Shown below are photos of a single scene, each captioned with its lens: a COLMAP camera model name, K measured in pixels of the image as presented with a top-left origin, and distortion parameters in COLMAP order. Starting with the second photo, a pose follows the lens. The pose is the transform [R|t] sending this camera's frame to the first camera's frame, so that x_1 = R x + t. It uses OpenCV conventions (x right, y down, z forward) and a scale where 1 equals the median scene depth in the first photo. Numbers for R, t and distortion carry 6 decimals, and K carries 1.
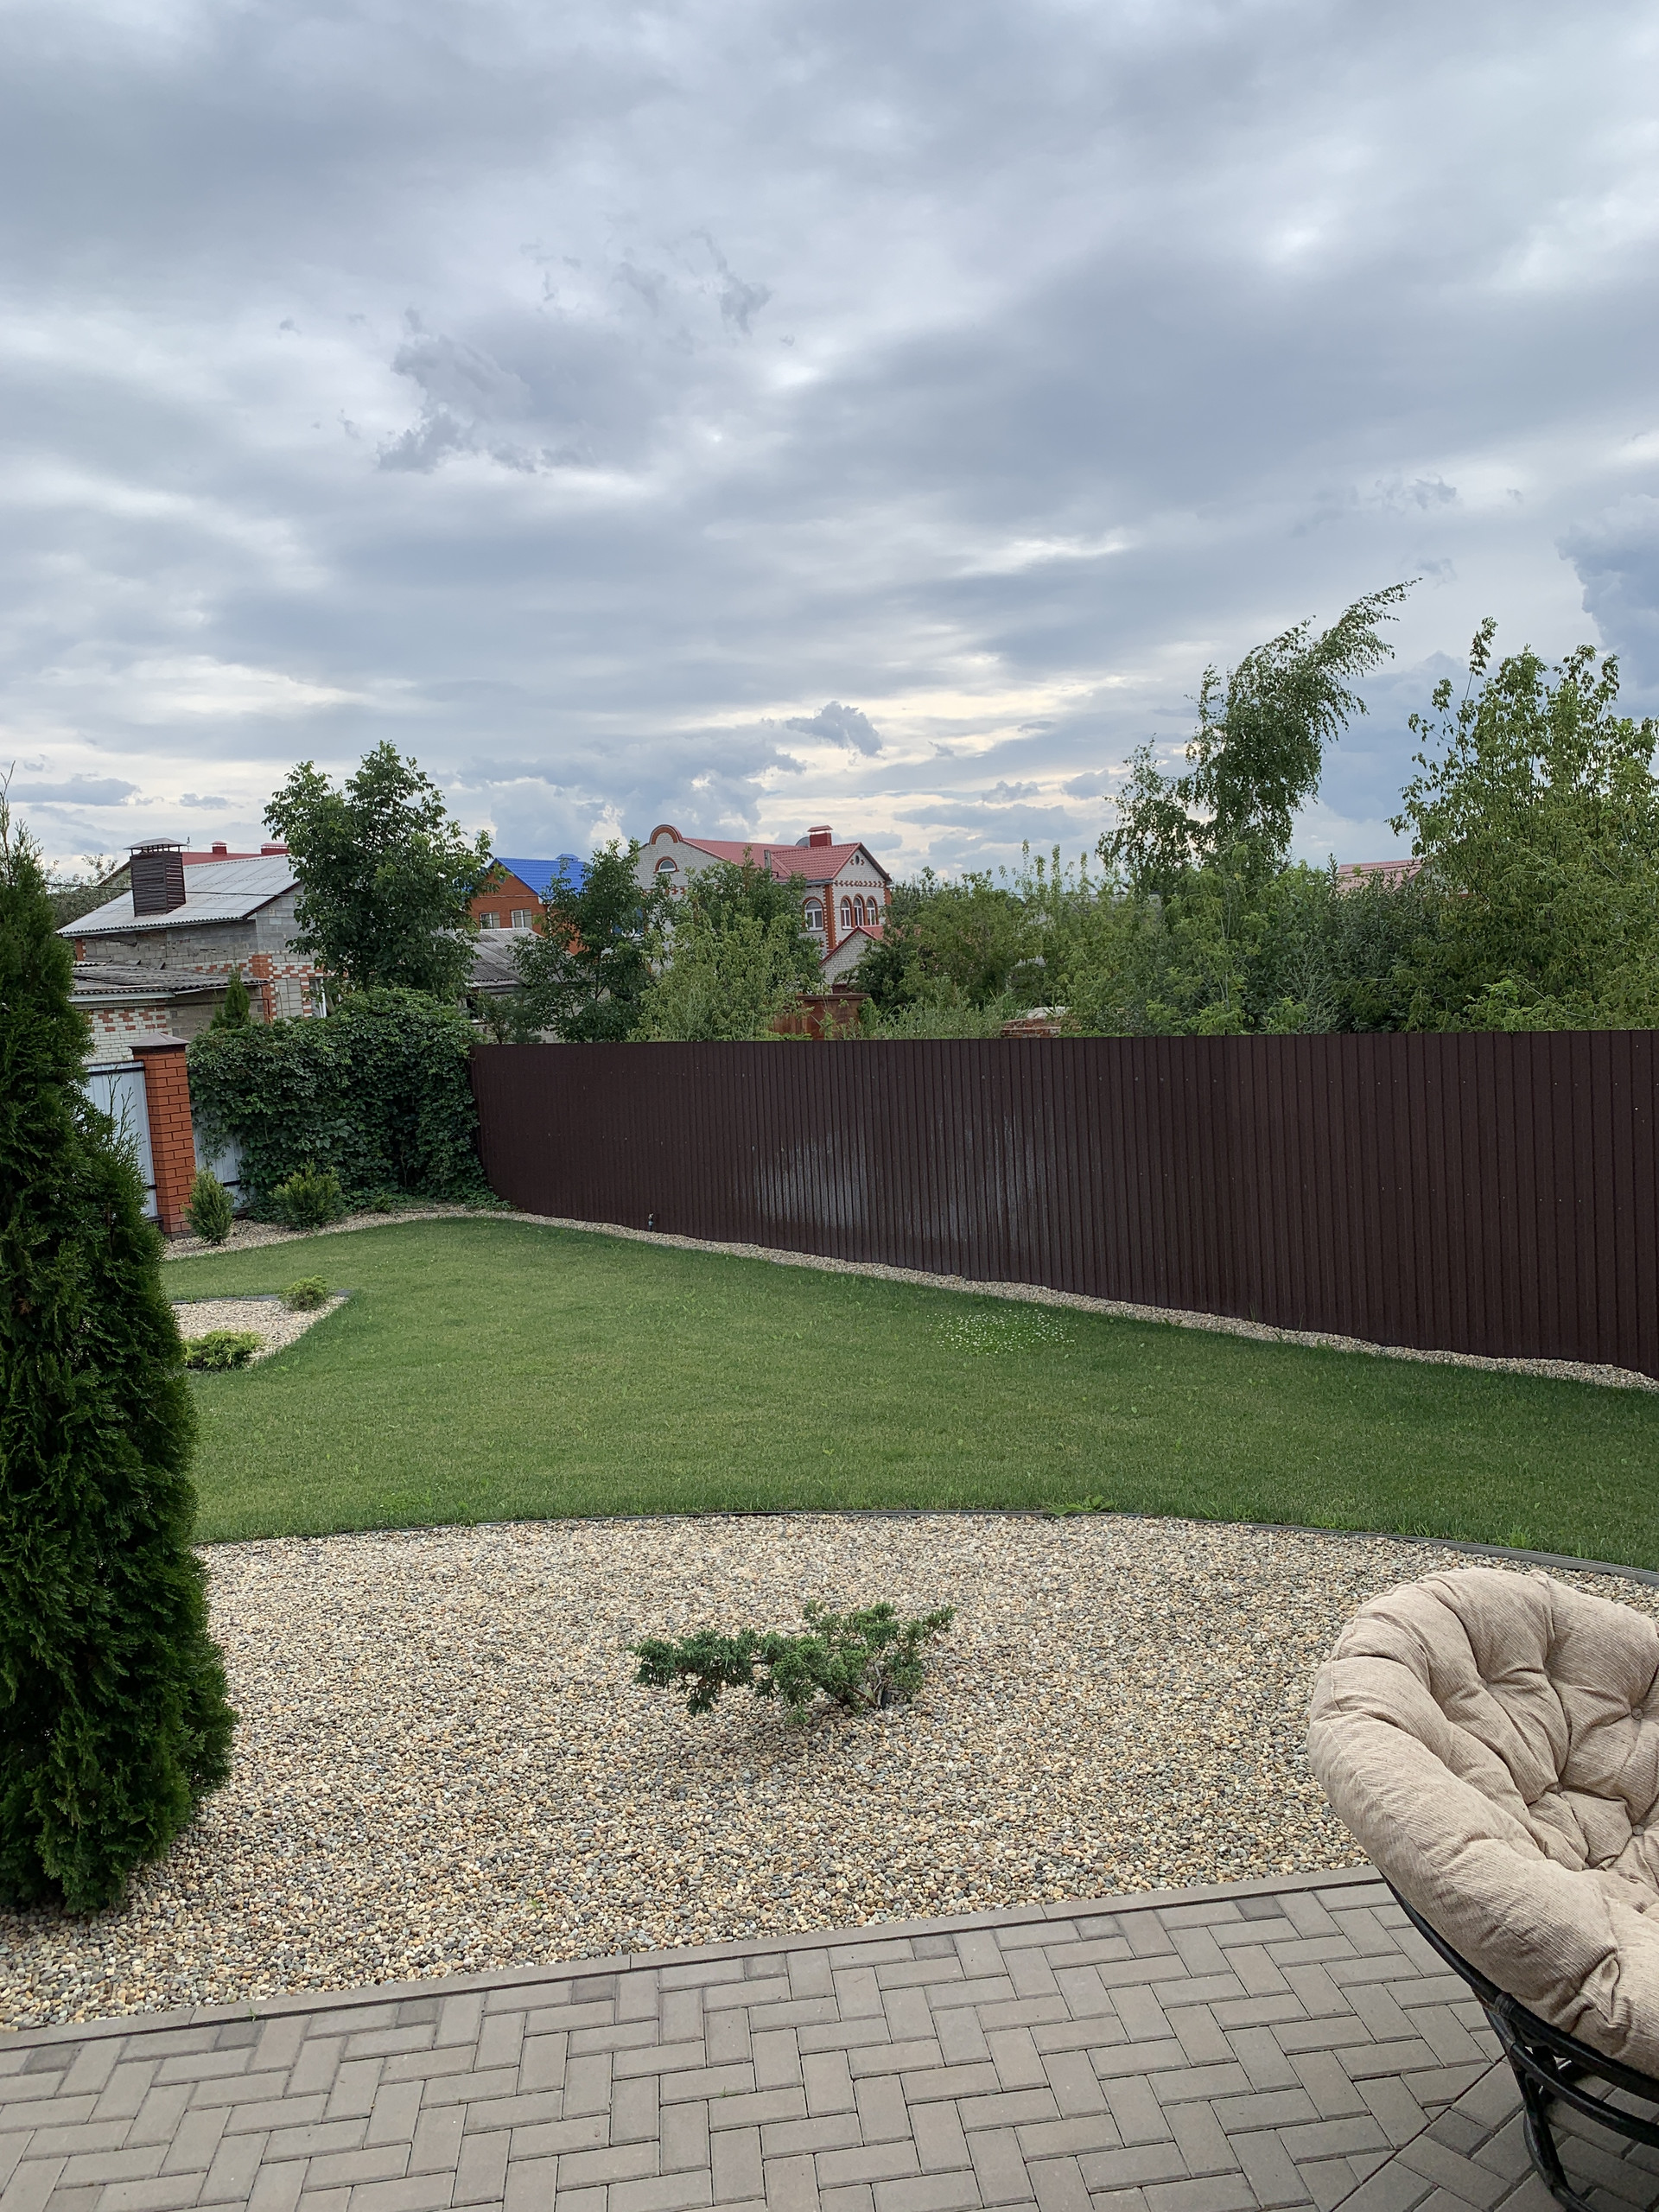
lens RADIAL K [[1679.6, 0, 819.9], [0, 1679.6, 1078.9], [0, 0, 1]] dist [0.008472, 0.001320]
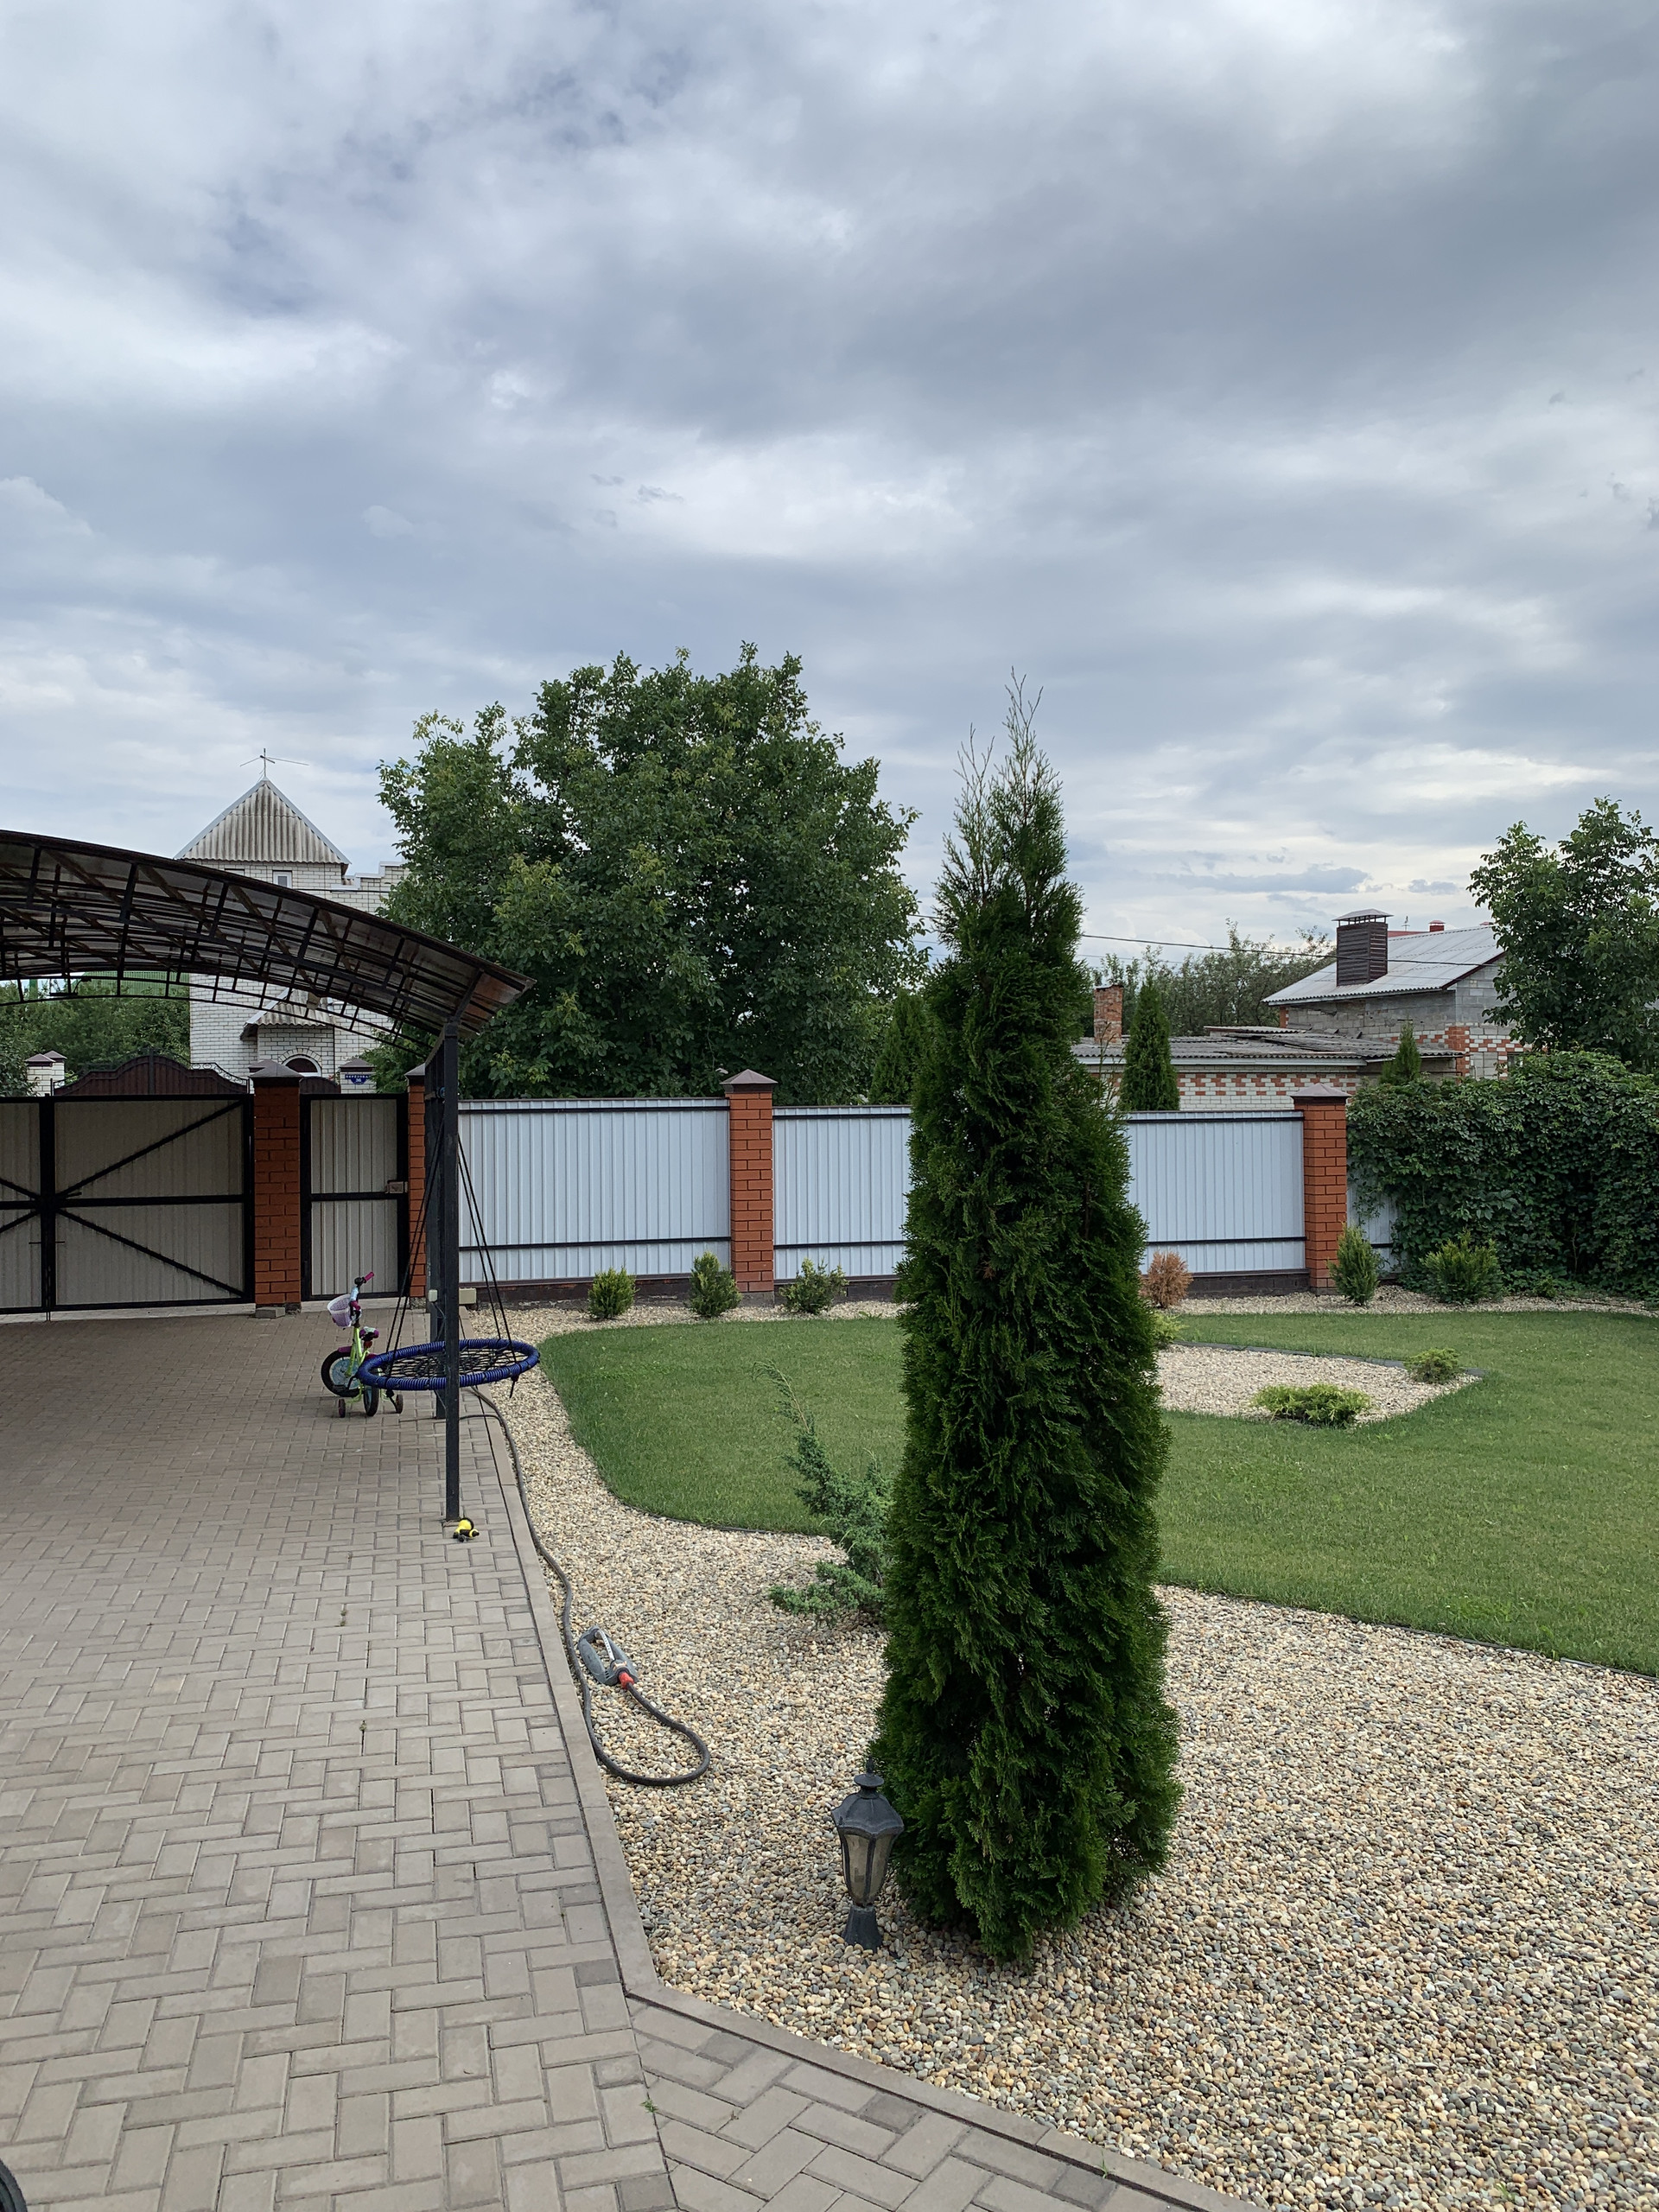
lens RADIAL K [[1679.6, 0, 819.9], [0, 1679.6, 1078.9], [0, 0, 1]] dist [0.008472, 0.001320]
pose [[0.769602, 0.052520, -0.636361, 0.022525], [-0.083492, 0.996332, -0.018745, 0.032927], [0.633042, 0.067557, 0.771164, 0.134290]]
